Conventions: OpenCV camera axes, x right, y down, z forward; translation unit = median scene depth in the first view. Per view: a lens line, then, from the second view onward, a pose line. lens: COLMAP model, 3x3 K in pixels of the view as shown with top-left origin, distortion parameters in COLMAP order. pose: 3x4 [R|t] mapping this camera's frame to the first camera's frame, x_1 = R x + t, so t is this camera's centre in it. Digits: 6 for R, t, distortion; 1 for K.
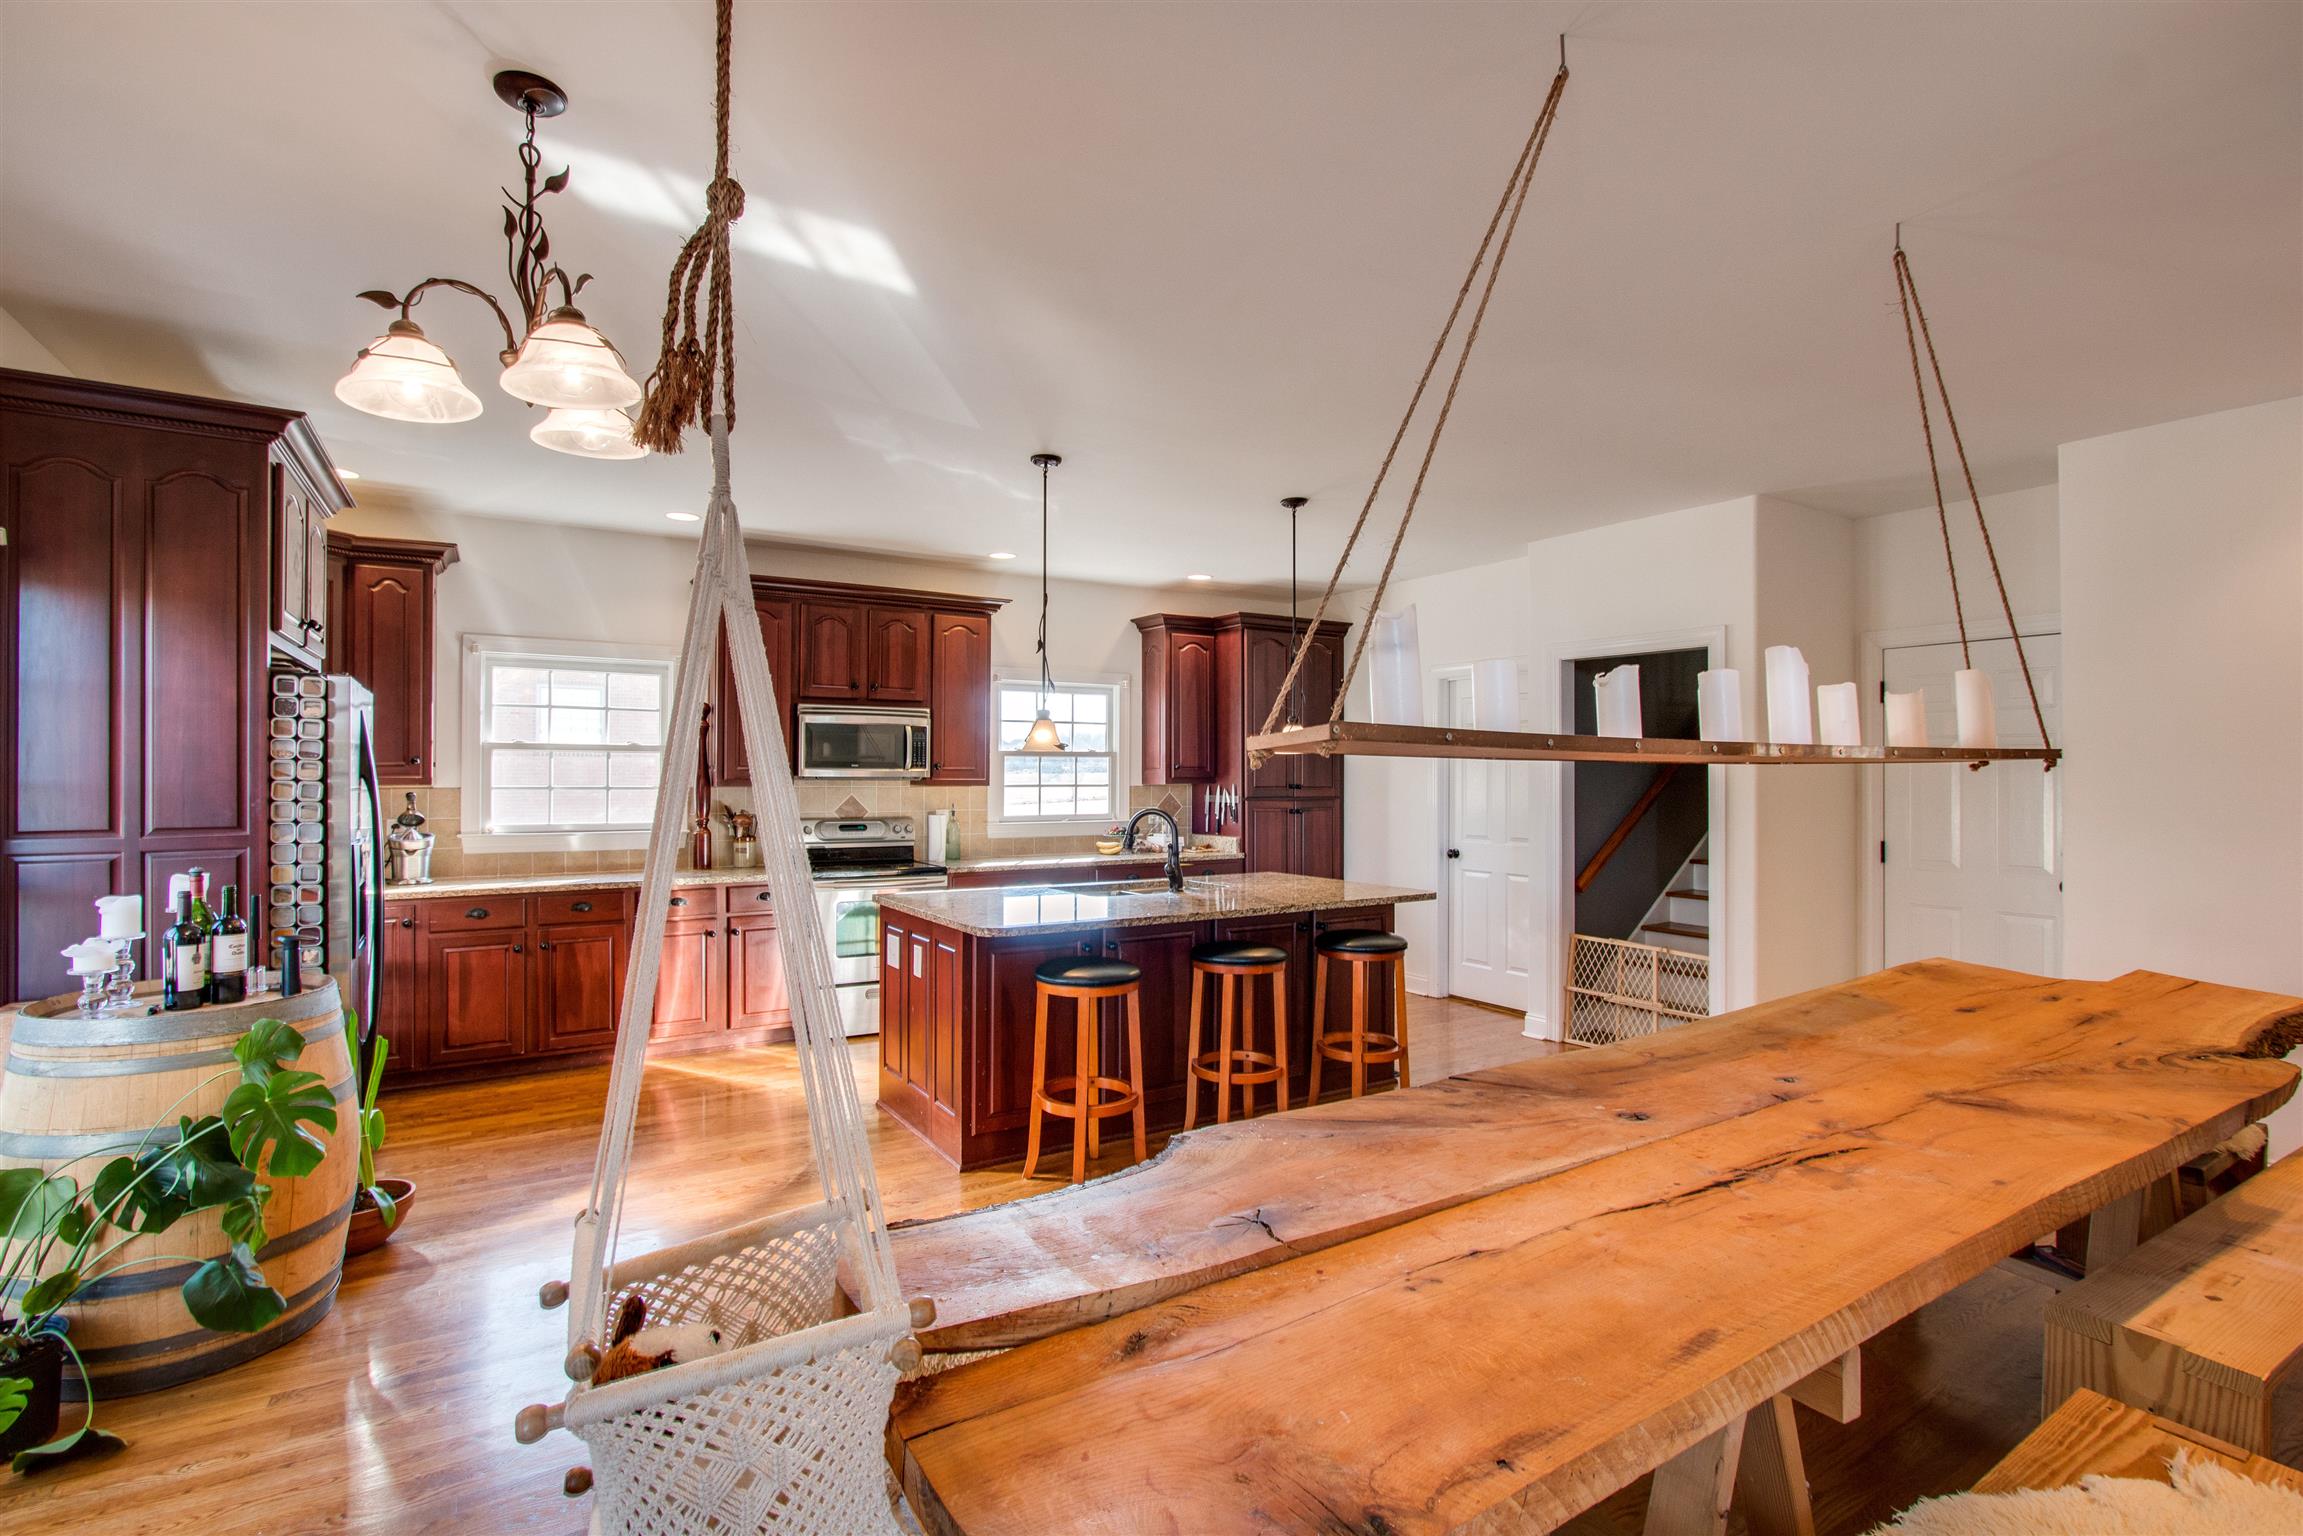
lens RADIAL K [[1062.1, 0, 1151.5], [0, 1062.1, 768.0], [0, 0, 1]] dist [0.000624, 0.000062]
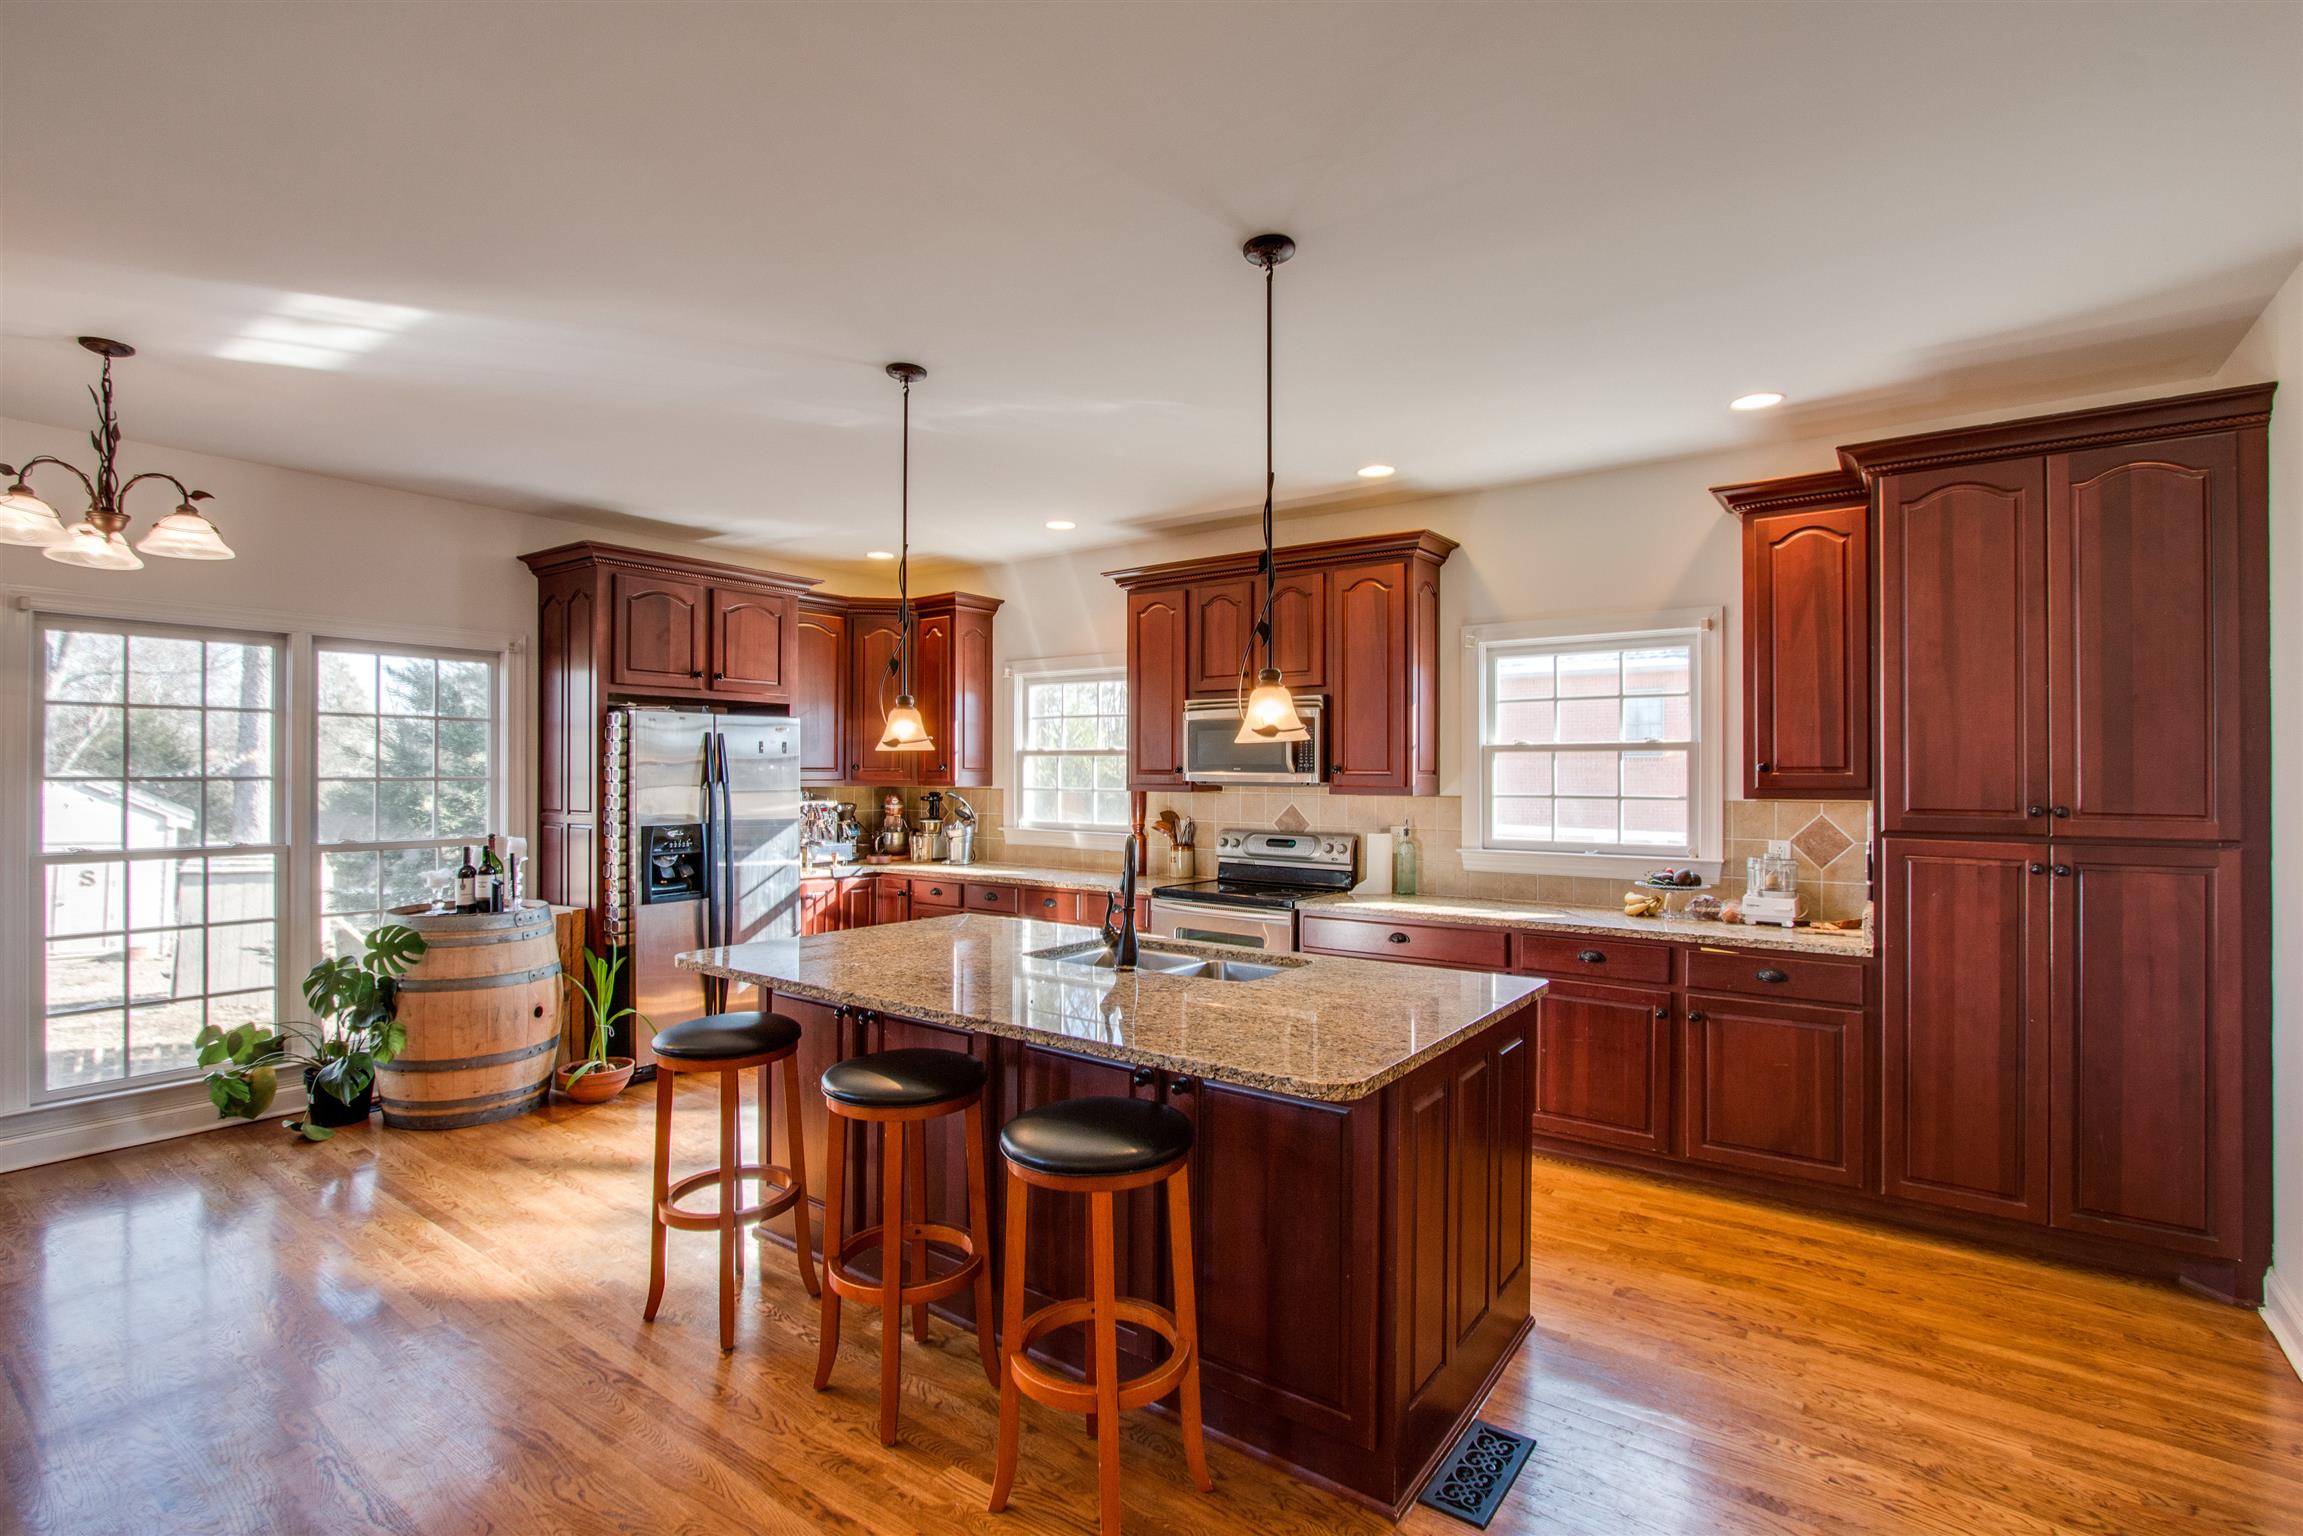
lens RADIAL K [[995.4, 0, 1151.5], [0, 995.4, 768.0], [0, 0, 1]] dist [0.000229, 0.000026]
pose [[0.405091, -0.007053, -0.914249, 0.405112], [0.004795, 0.999973, -0.005590, 0.001554], [0.914264, -0.002120, 0.405114, 0.609742]]
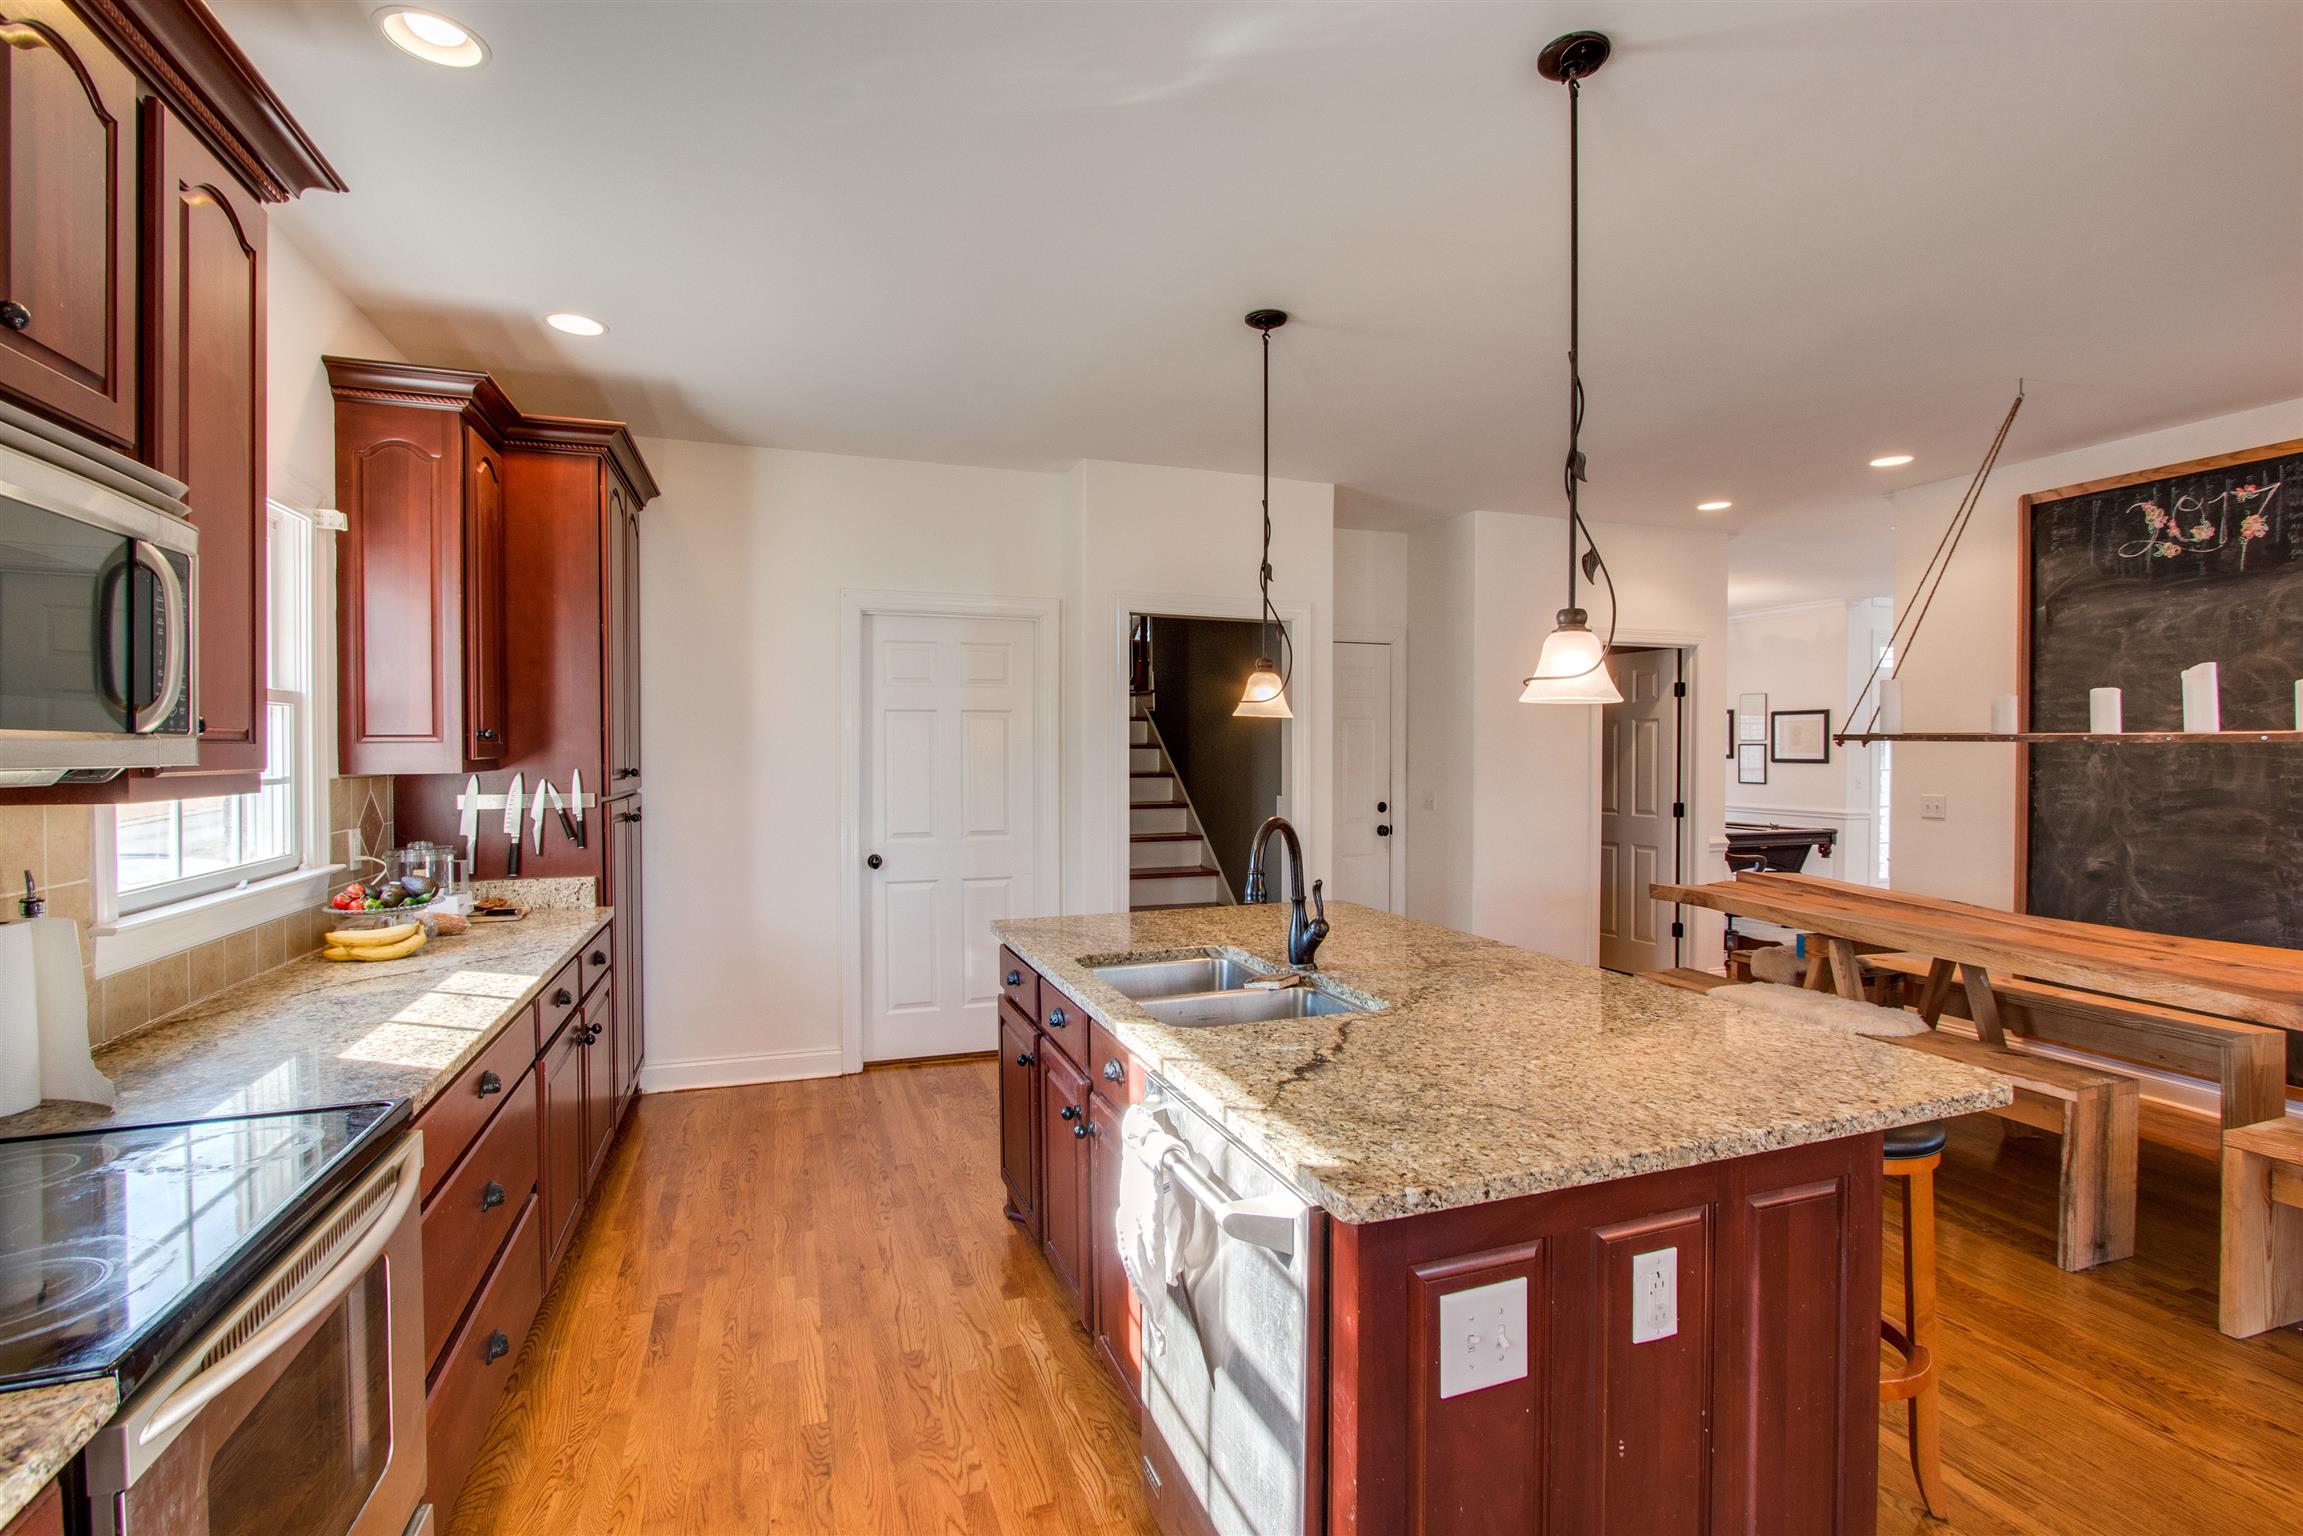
lens RADIAL K [[1062.1, 0, 1151.5], [0, 1062.1, 768.0], [0, 0, 1]] dist [0.000624, 0.000062]
pose [[0.208122, -0.019505, 0.977908, -0.401727], [-0.003820, 0.999777, 0.020754, 0.003612], [-0.978095, -0.008055, 0.208001, 0.747101]]
